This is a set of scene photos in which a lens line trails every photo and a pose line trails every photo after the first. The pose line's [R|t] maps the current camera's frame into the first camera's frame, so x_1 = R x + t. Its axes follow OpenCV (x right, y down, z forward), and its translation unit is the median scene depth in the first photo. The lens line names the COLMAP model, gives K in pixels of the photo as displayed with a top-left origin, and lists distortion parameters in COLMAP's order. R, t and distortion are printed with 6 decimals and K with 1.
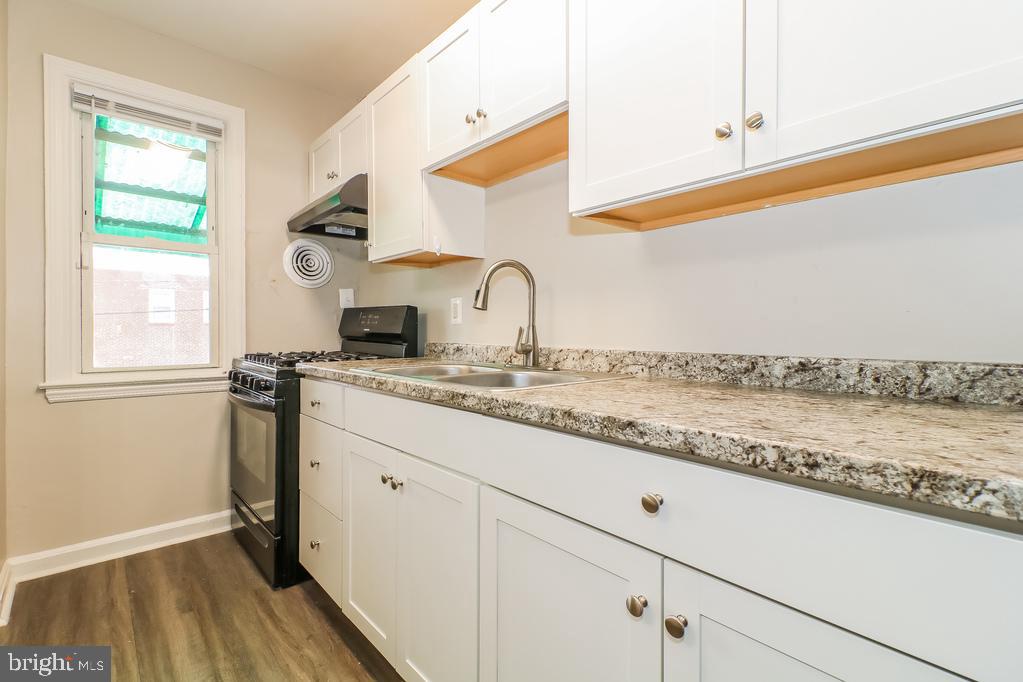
lens RADIAL K [[476.4, 0, 509.1], [0, 476.4, 332.3], [0, 0, 1]] dist [-0.000441, -0.006312]
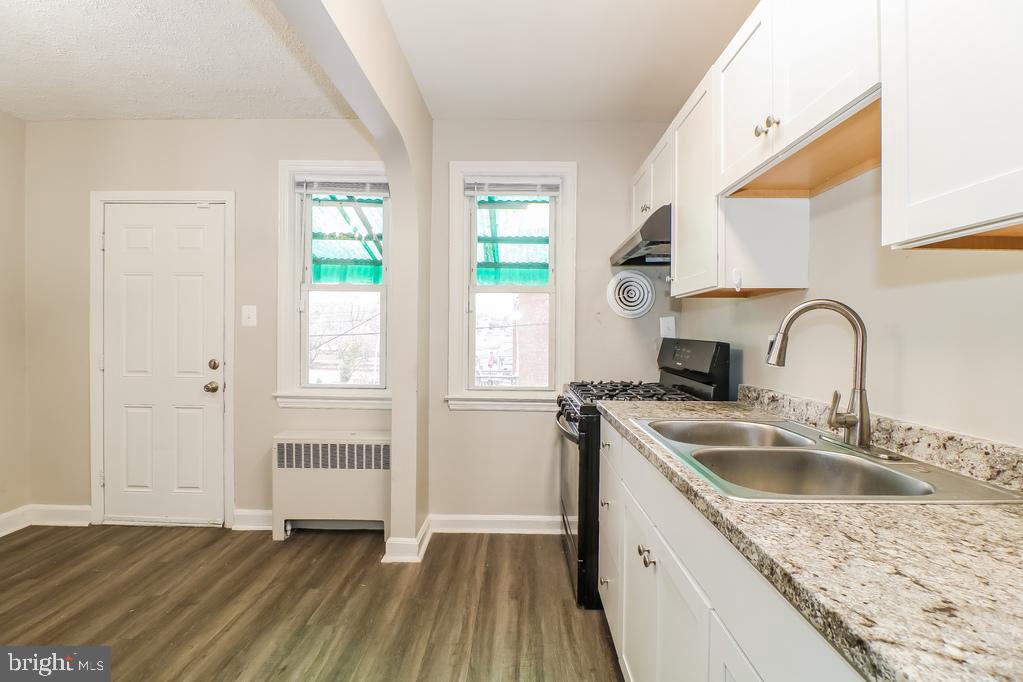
lens RADIAL K [[476.4, 0, 503.5], [0, 476.4, 335.9], [0, 0, 1]] dist [-0.000441, -0.006312]
pose [[0.723822, 0.001822, -0.689984, 0.138902], [0.000745, 0.999994, 0.003423, -0.086702], [0.689986, -0.002992, 0.723817, 0.092622]]
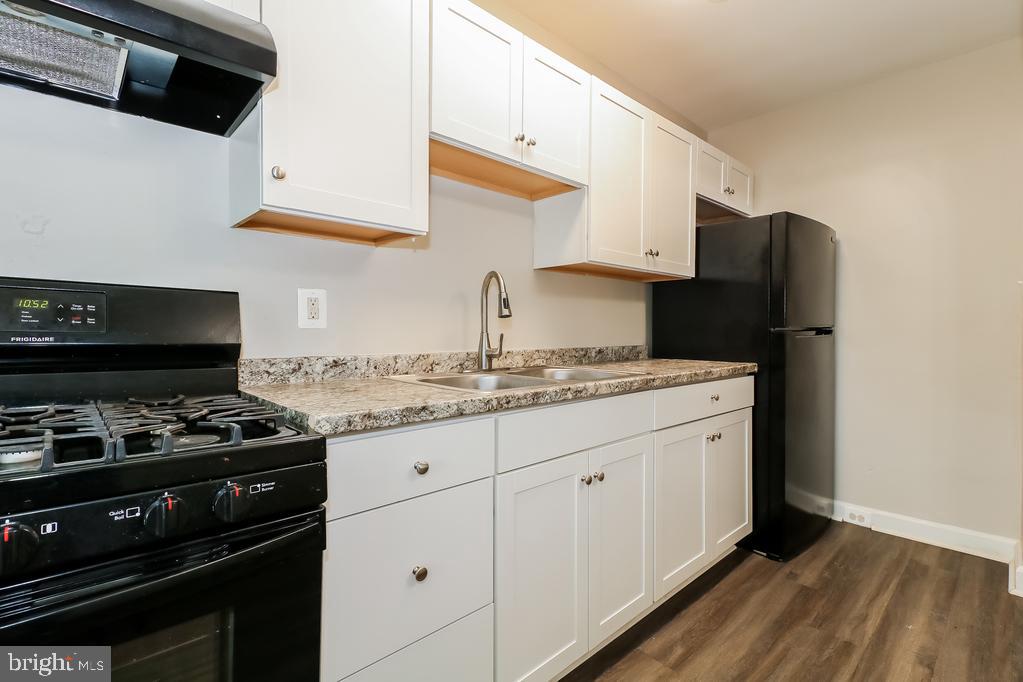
lens RADIAL K [[476.4, 0, 535.5], [0, 476.4, 324.6], [0, 0, 1]] dist [-0.000441, -0.006312]
pose [[-0.065115, 0.011827, 0.997808, -0.932720], [-0.001387, 0.999928, -0.011943, -0.016285], [-0.997877, -0.002162, -0.065094, 0.848241]]
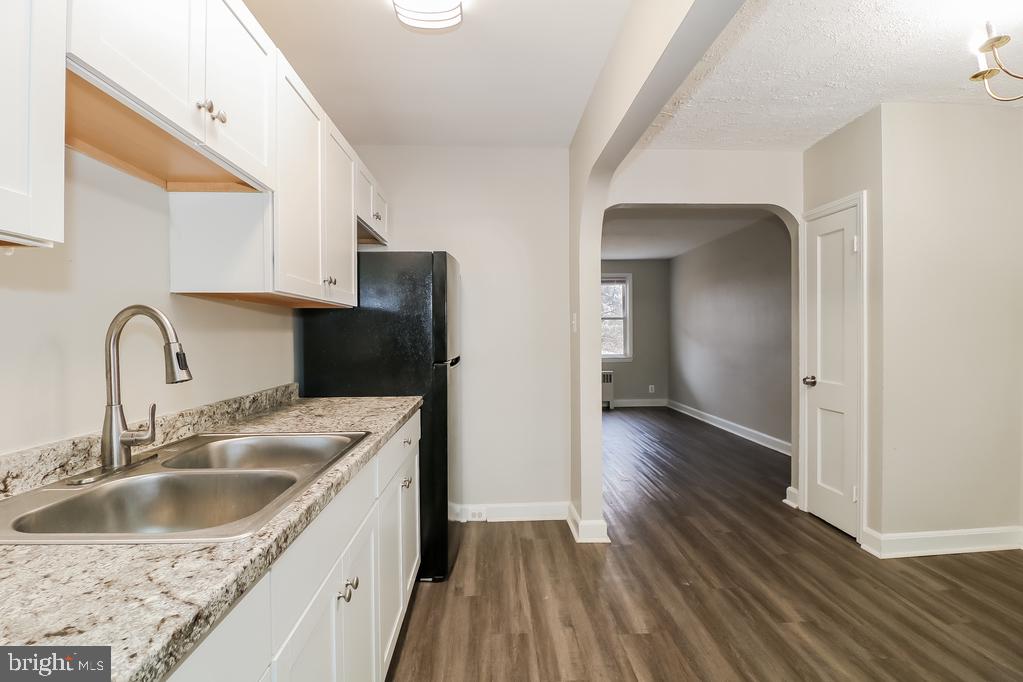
lens RADIAL K [[476.4, 0, 513.4], [0, 476.4, 334.5], [0, 0, 1]] dist [-0.000441, -0.006312]
pose [[-0.792766, 0.000088, 0.609527, -0.696355], [0.001591, 0.999997, 0.001925, -0.098094], [-0.609525, 0.002496, -0.792763, 1.052366]]
